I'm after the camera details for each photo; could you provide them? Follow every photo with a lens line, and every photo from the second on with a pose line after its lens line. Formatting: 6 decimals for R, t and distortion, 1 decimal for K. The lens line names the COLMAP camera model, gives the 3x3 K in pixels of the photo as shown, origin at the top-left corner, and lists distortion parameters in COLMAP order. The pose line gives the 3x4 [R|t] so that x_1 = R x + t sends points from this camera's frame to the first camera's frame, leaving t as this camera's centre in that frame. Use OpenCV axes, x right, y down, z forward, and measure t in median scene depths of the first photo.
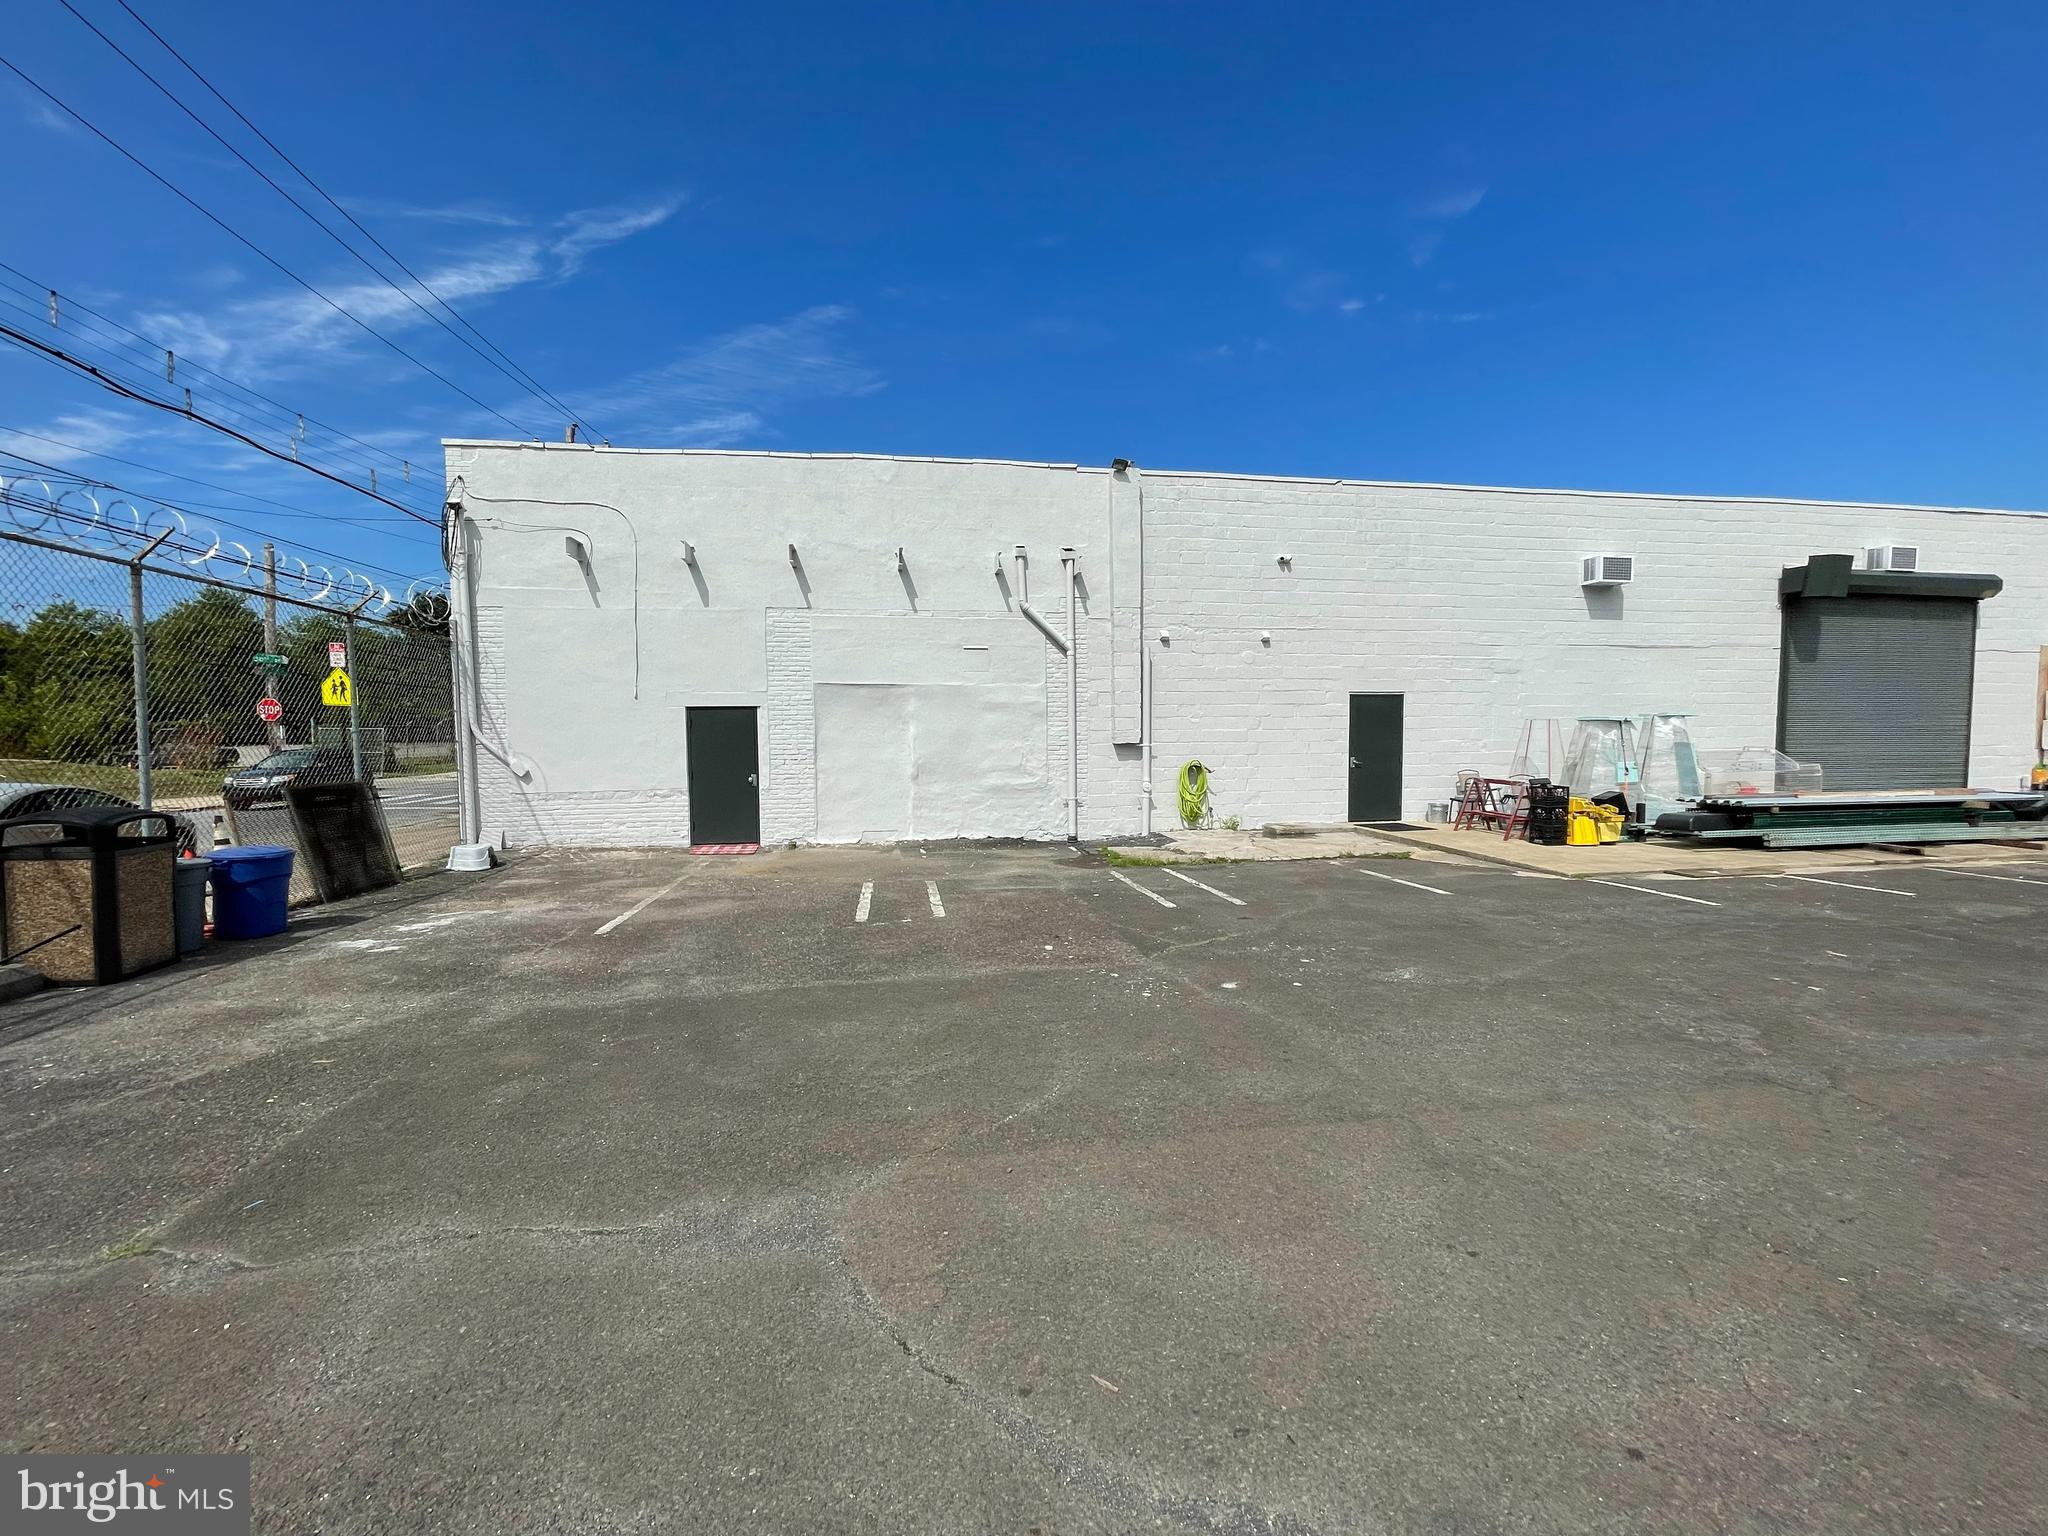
lens RADIAL K [[817.8, 0, 1024.3], [0, 817.8, 762.9], [0, 0, 1]] dist [-0.004186, 0.000081]
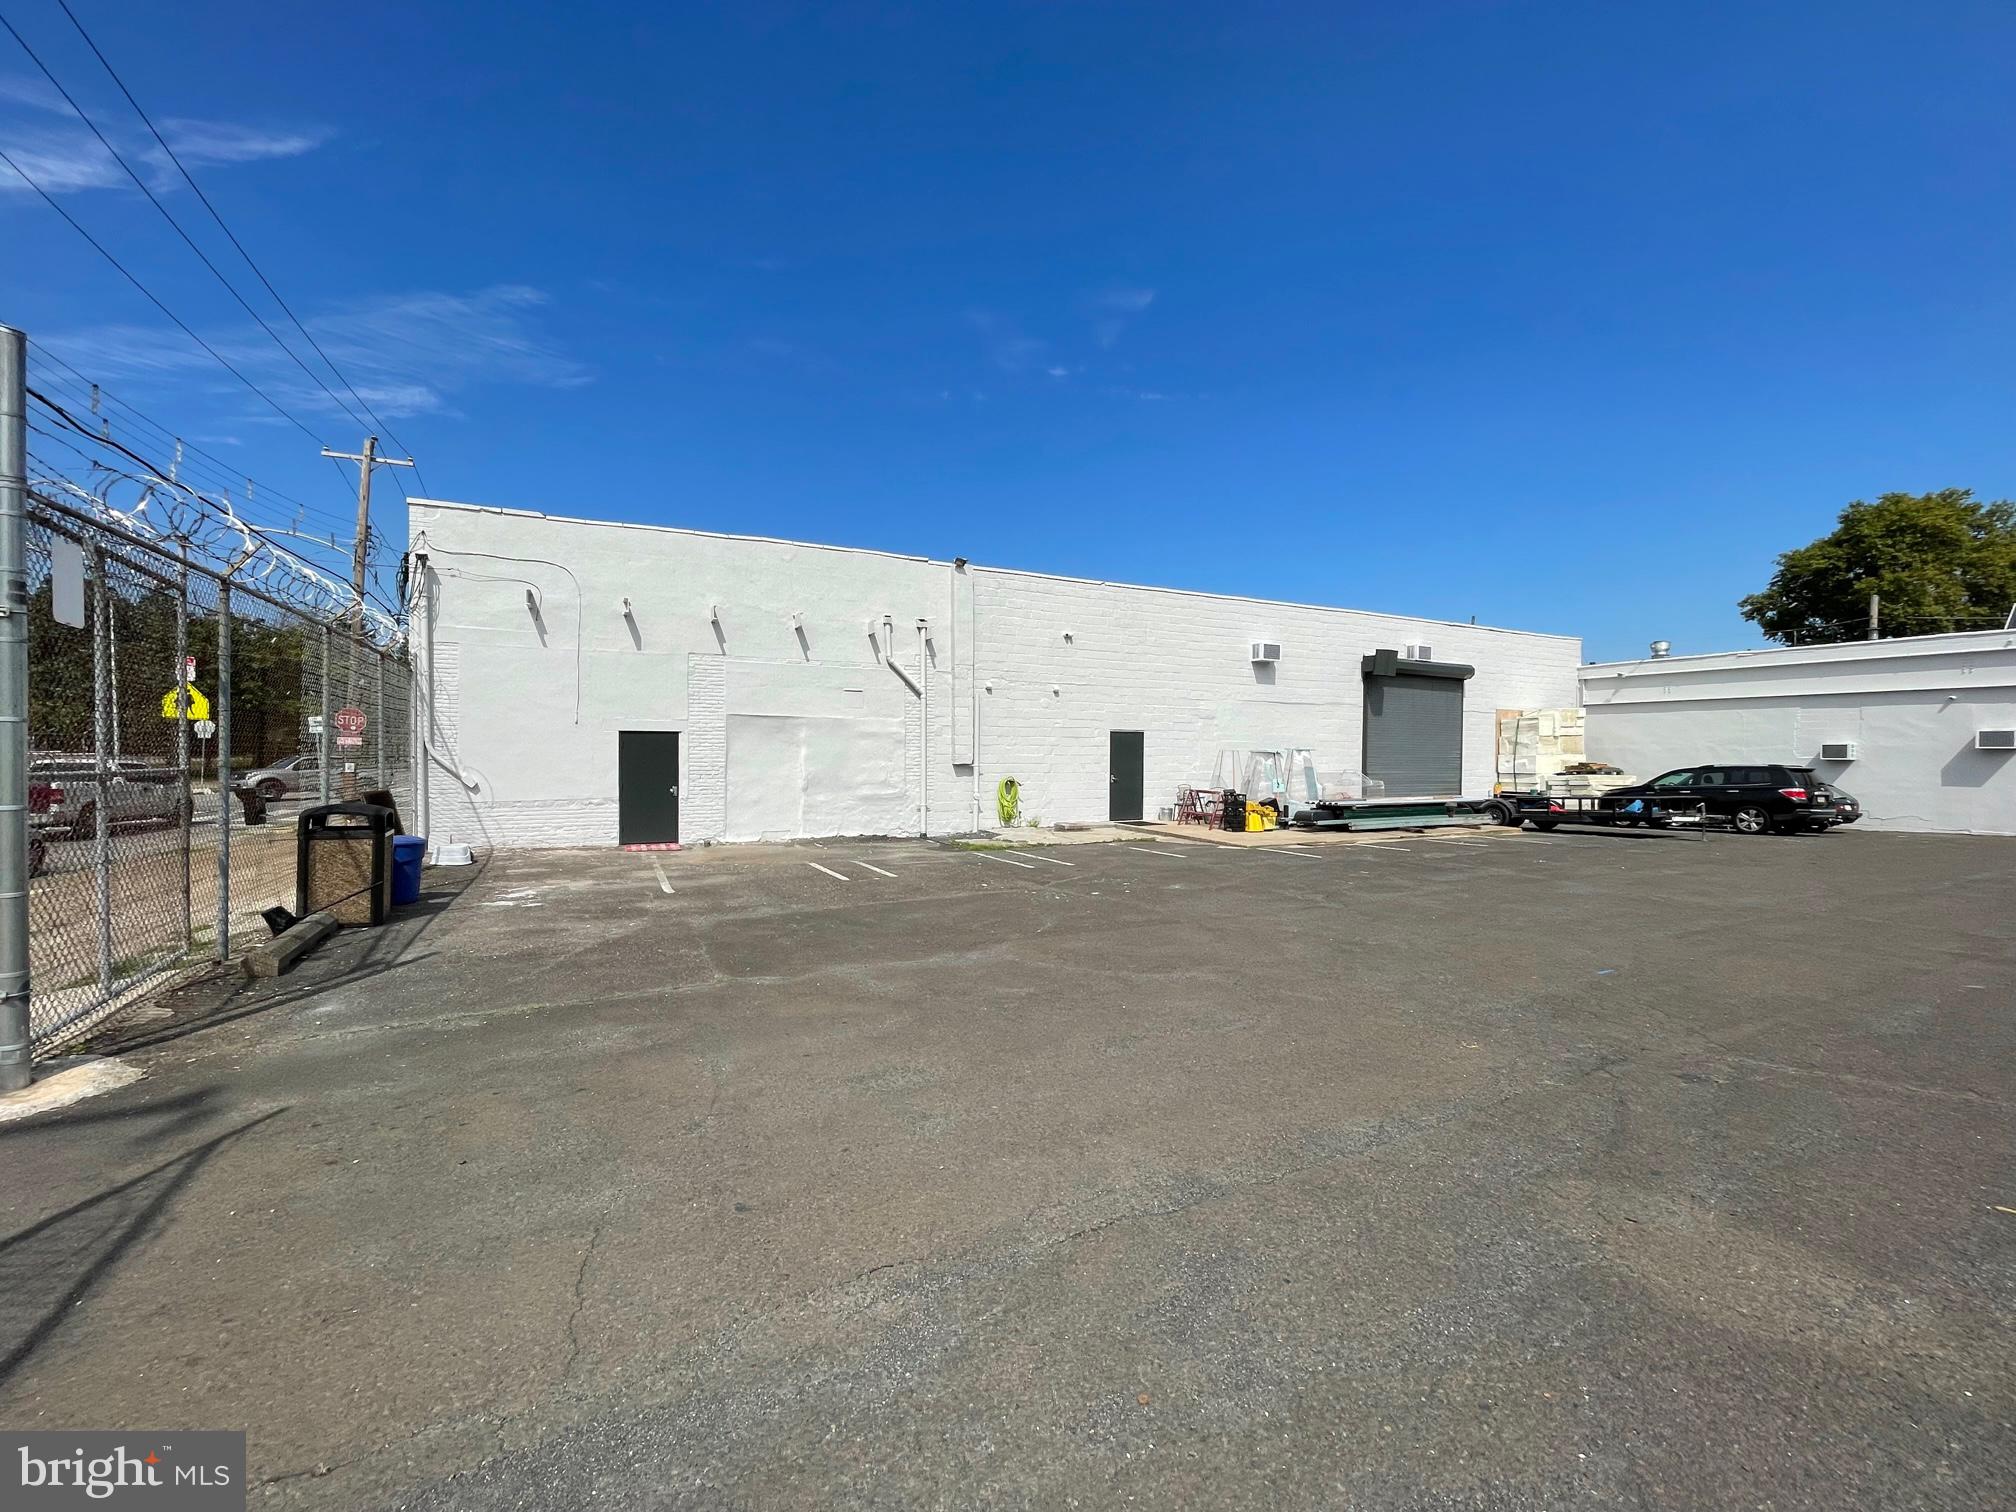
lens RADIAL K [[795.4, 0, 1006.0], [0, 795.4, 731.4], [0, 0, 1]] dist [0.000677, -0.000059]
pose [[0.955172, 0.021390, 0.295279, -0.200857], [-0.002672, 0.997969, -0.063648, 0.005968], [-0.296040, 0.060005, 0.953289, -0.289345]]
